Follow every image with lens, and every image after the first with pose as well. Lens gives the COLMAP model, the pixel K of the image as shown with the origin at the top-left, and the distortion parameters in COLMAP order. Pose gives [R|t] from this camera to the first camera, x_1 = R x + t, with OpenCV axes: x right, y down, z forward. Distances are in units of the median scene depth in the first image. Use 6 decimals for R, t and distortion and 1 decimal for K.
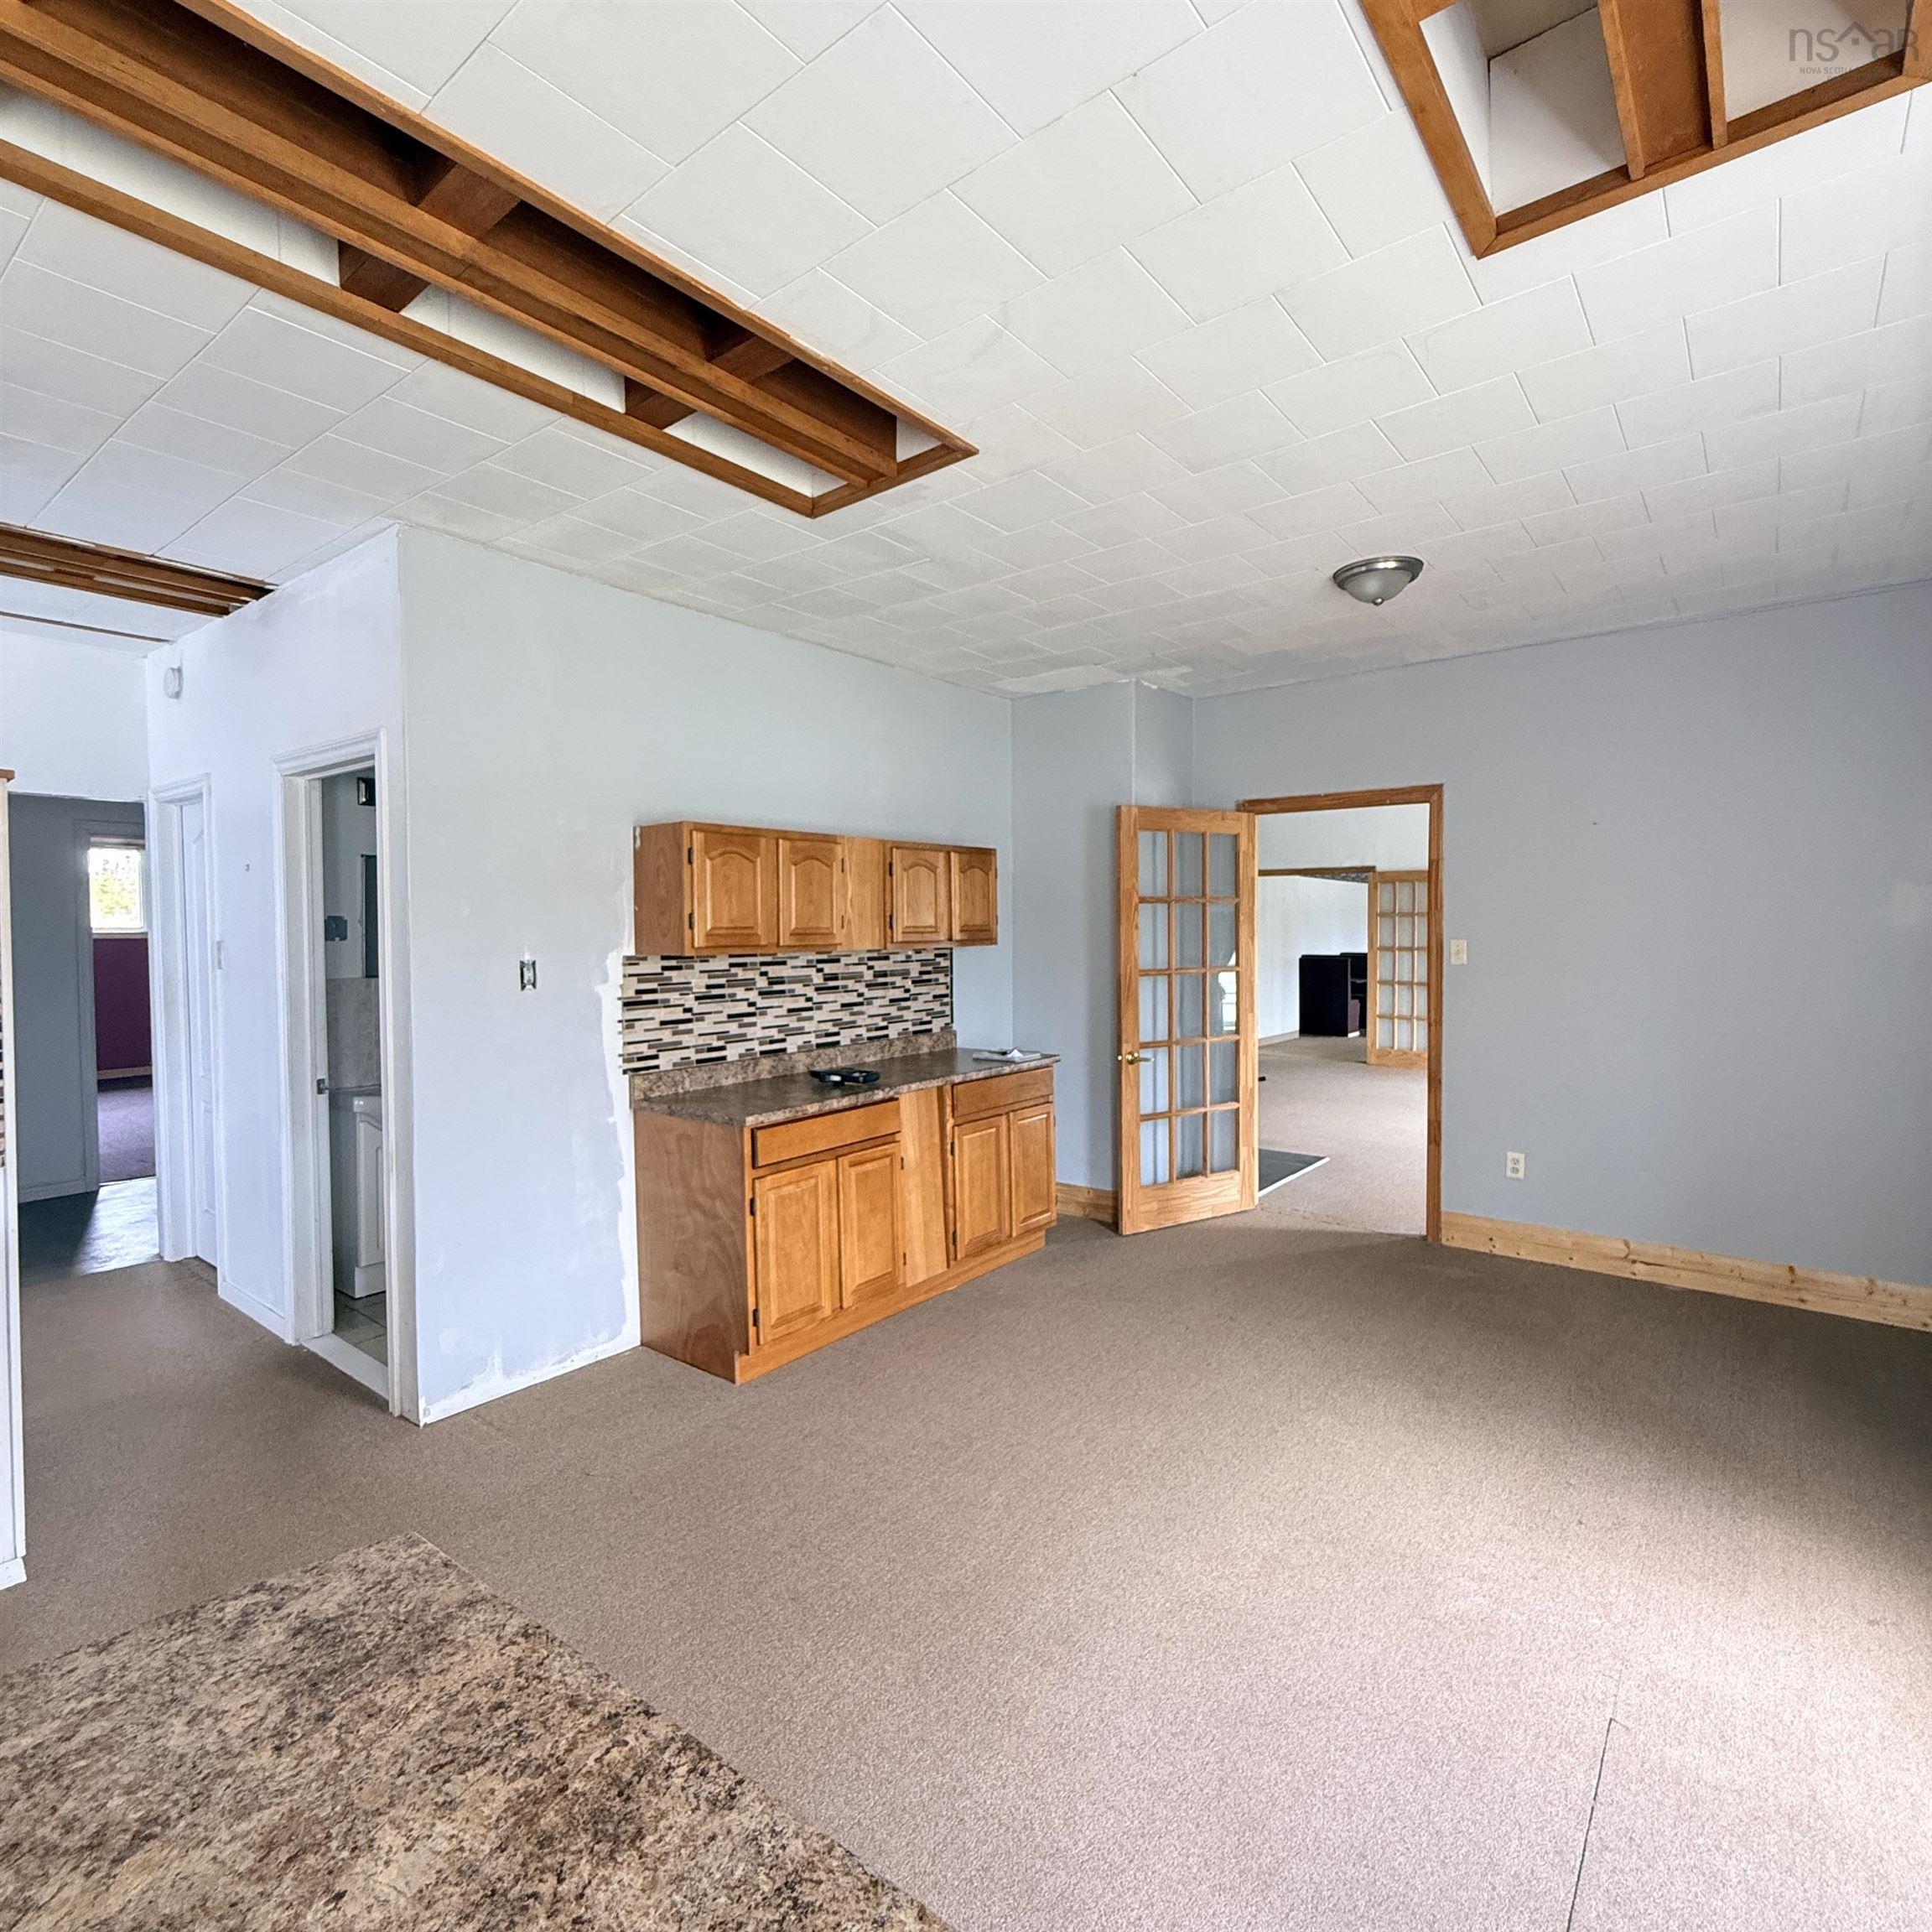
lens RADIAL K [[1021.9, 0, 965.8], [0, 1021.9, 955.3], [0, 0, 1]] dist [0.001149, -0.001338]
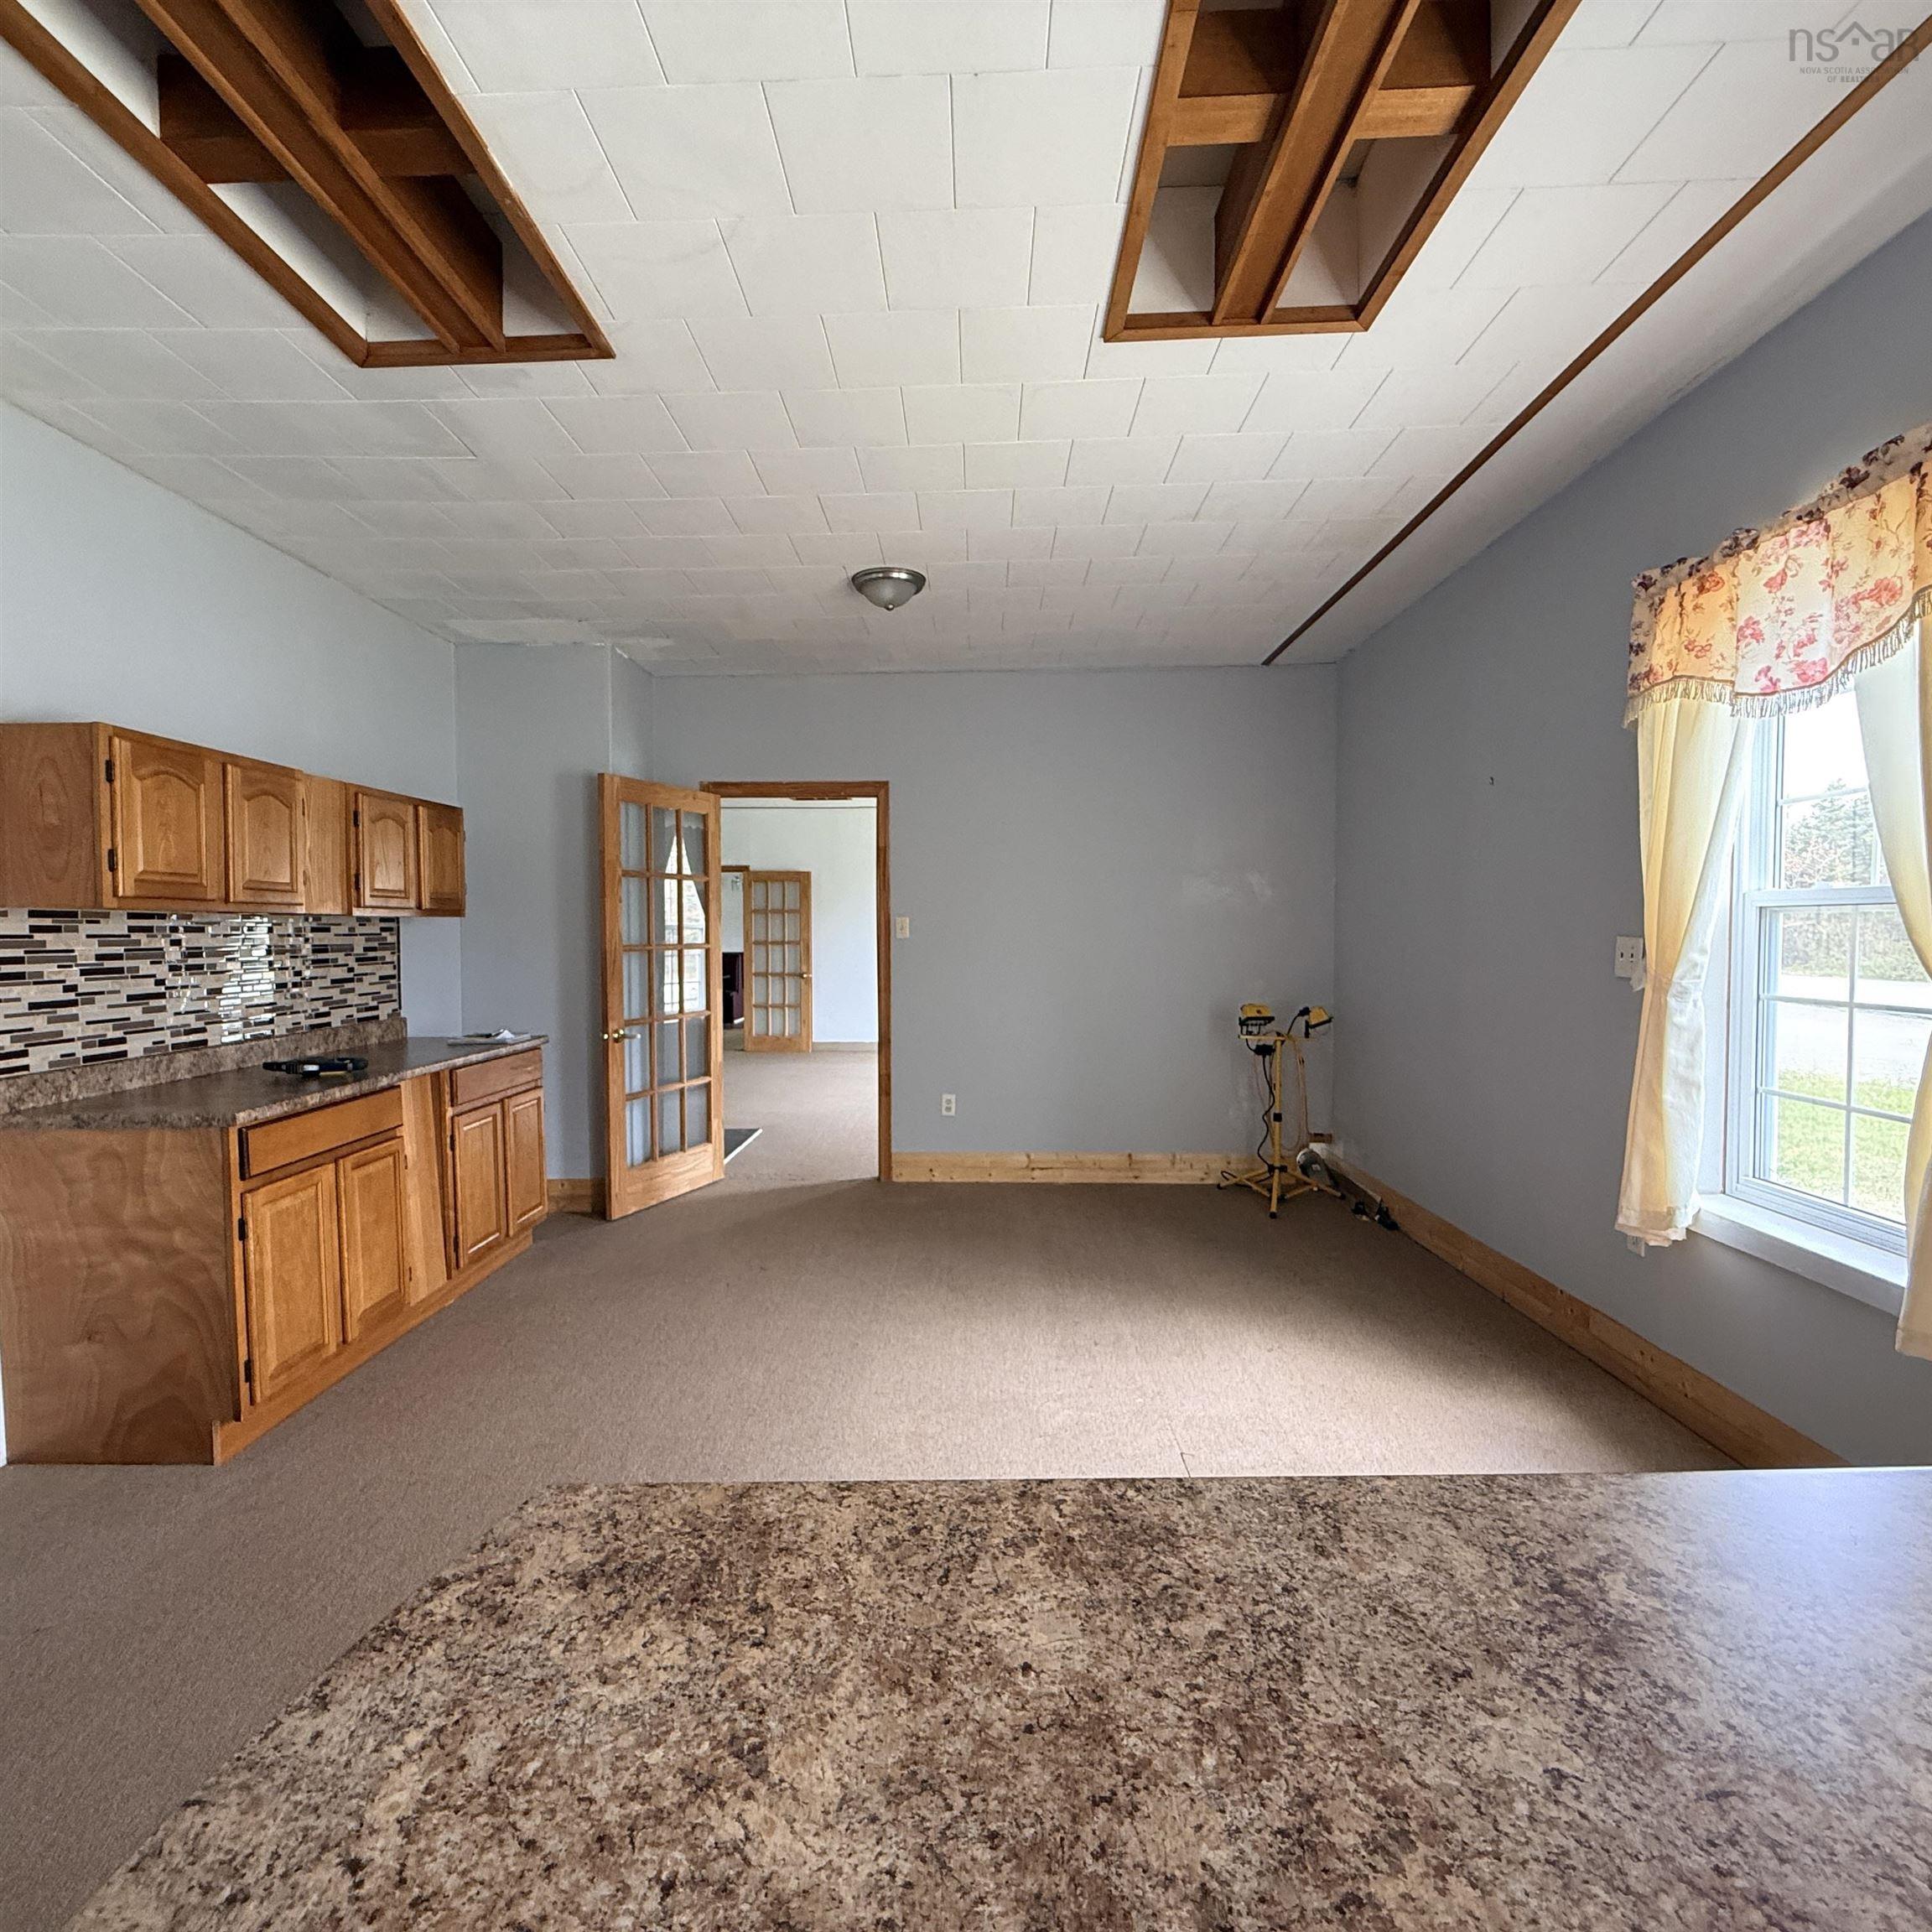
lens RADIAL K [[1021.9, 0, 954.3], [0, 1021.9, 969.0], [0, 0, 1]] dist [0.001149, -0.001338]
pose [[0.799594, -0.016413, 0.600317, -0.195281], [0.014206, 0.999864, 0.008415, 0.040376], [-0.600373, 0.001800, 0.799718, 0.042752]]
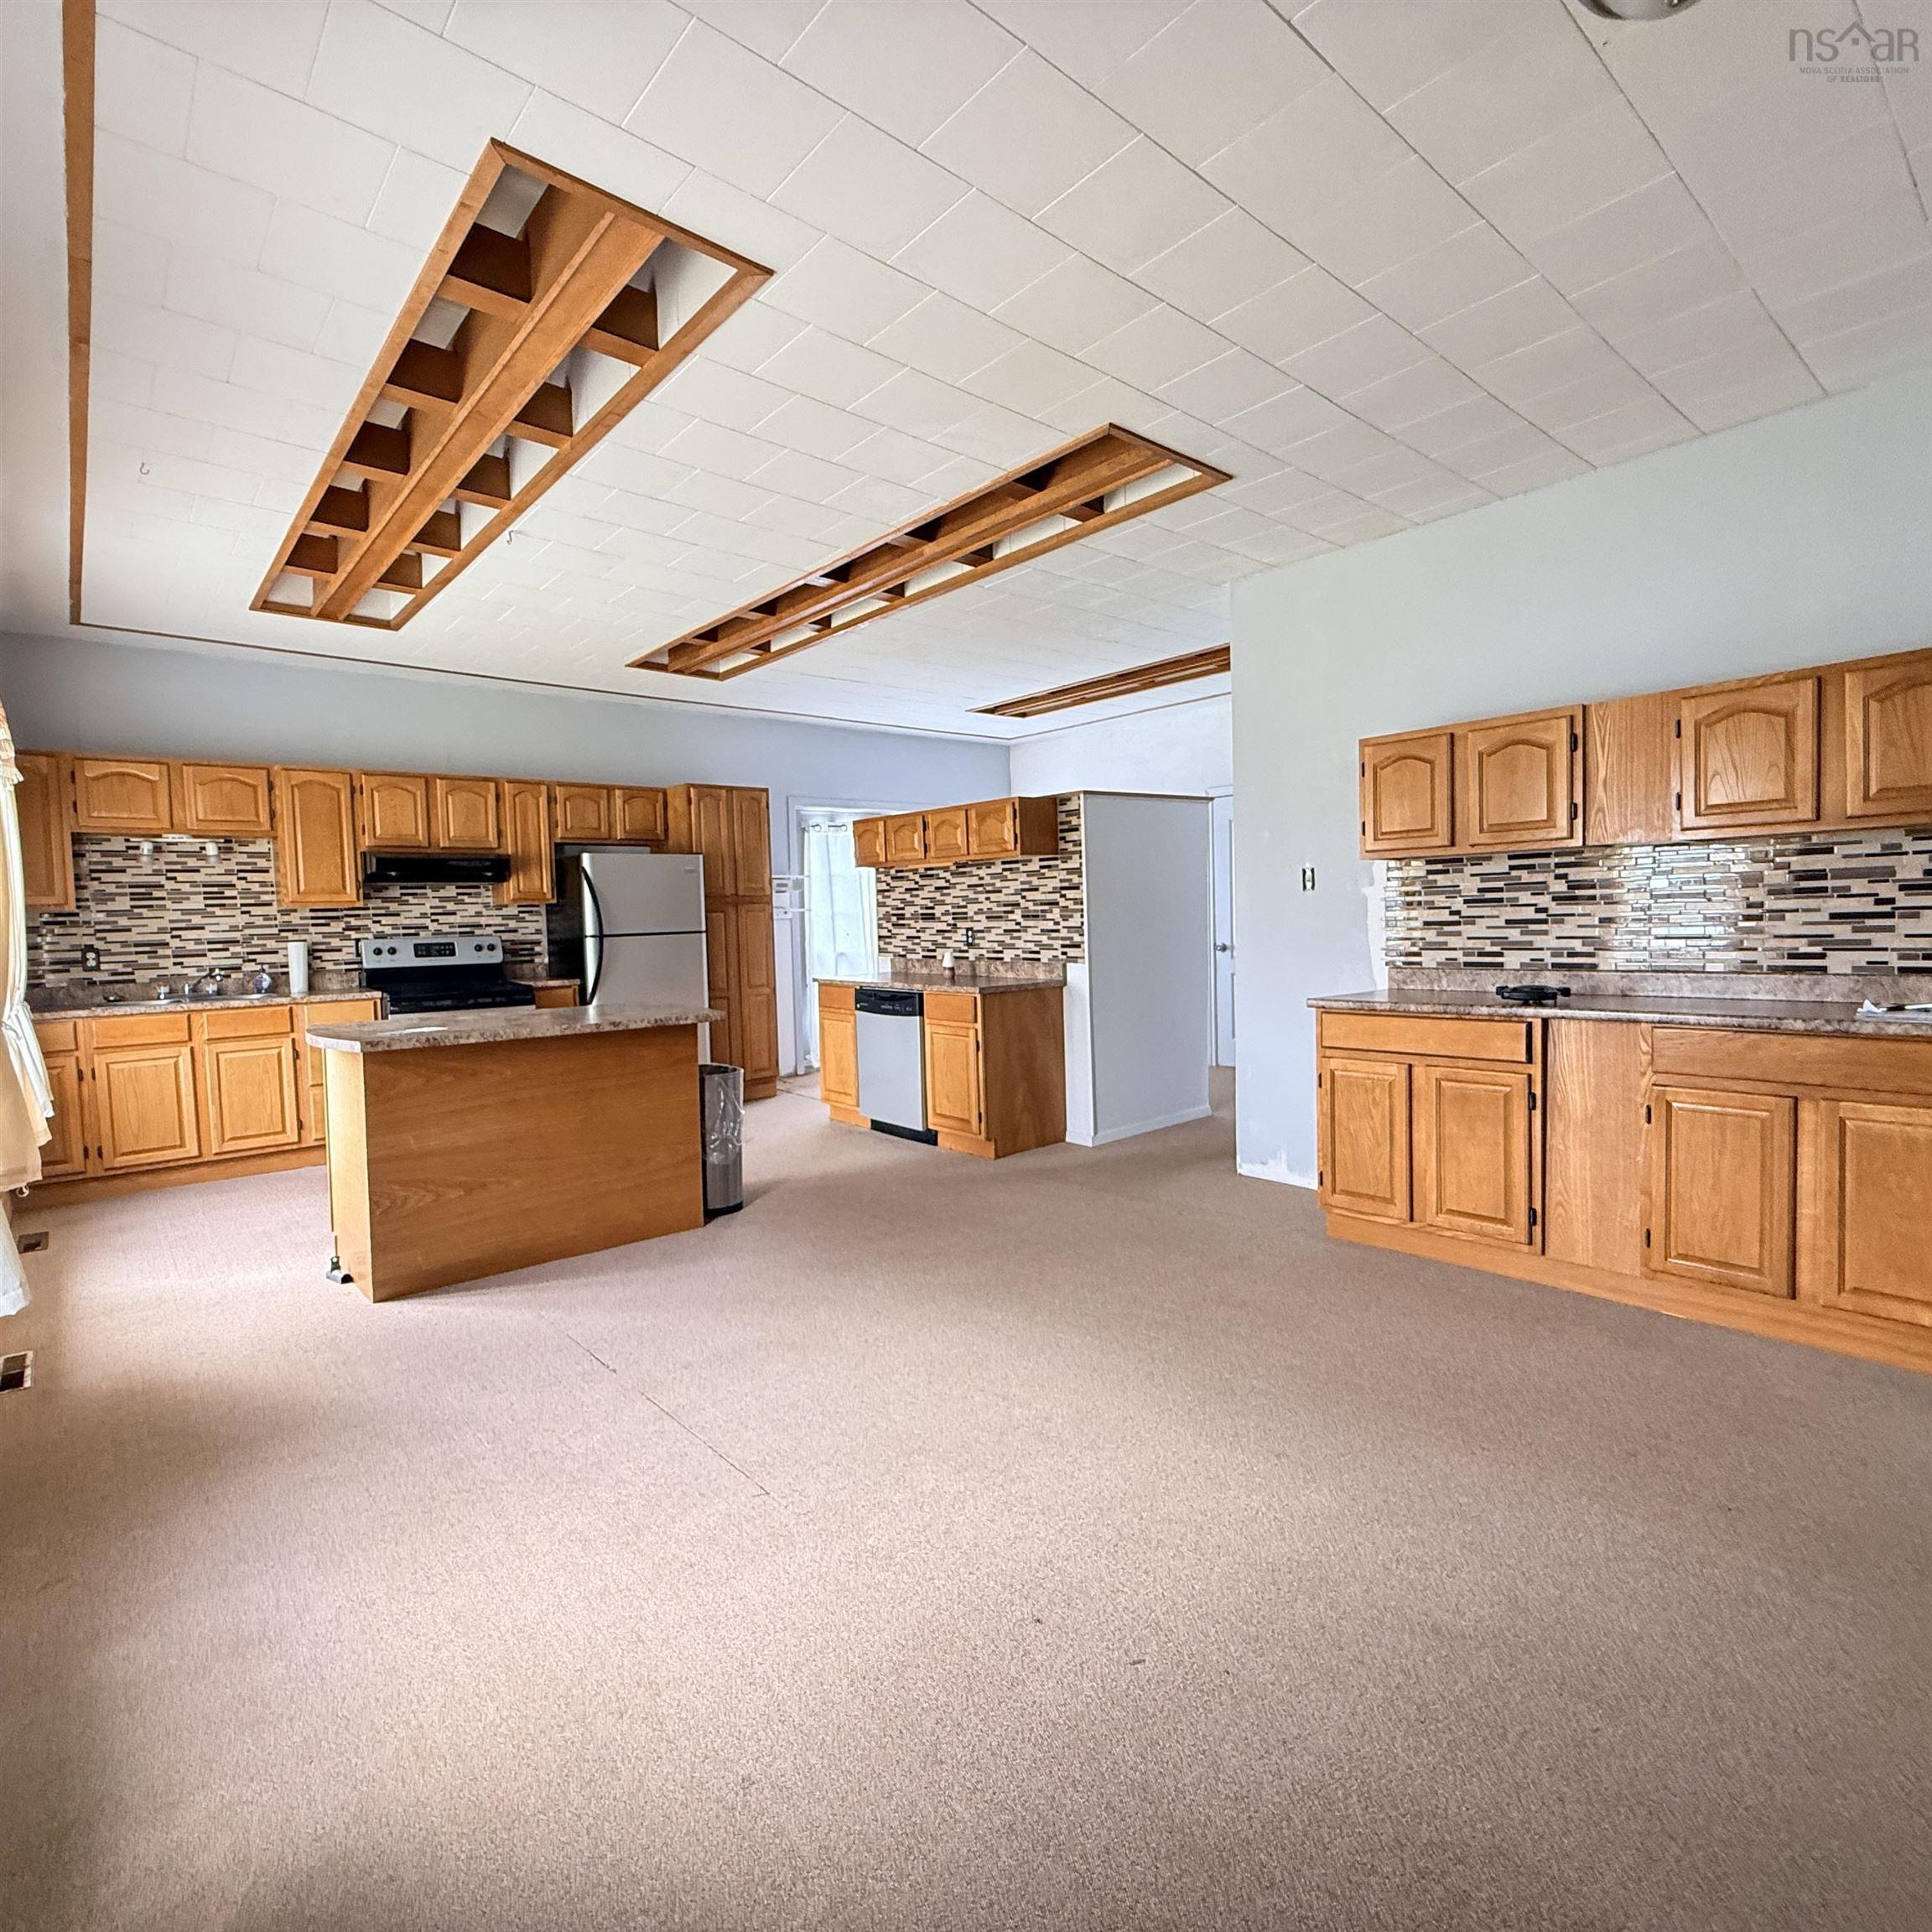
lens RADIAL K [[1021.9, 0, 955.2], [0, 1021.9, 966.4], [0, 0, 1]] dist [0.001149, -0.001338]
pose [[-0.192769, 0.061603, -0.979309, 0.790544], [0.004471, 0.998072, 0.061903, 0.039494], [0.981234, 0.007555, -0.192672, 0.669108]]
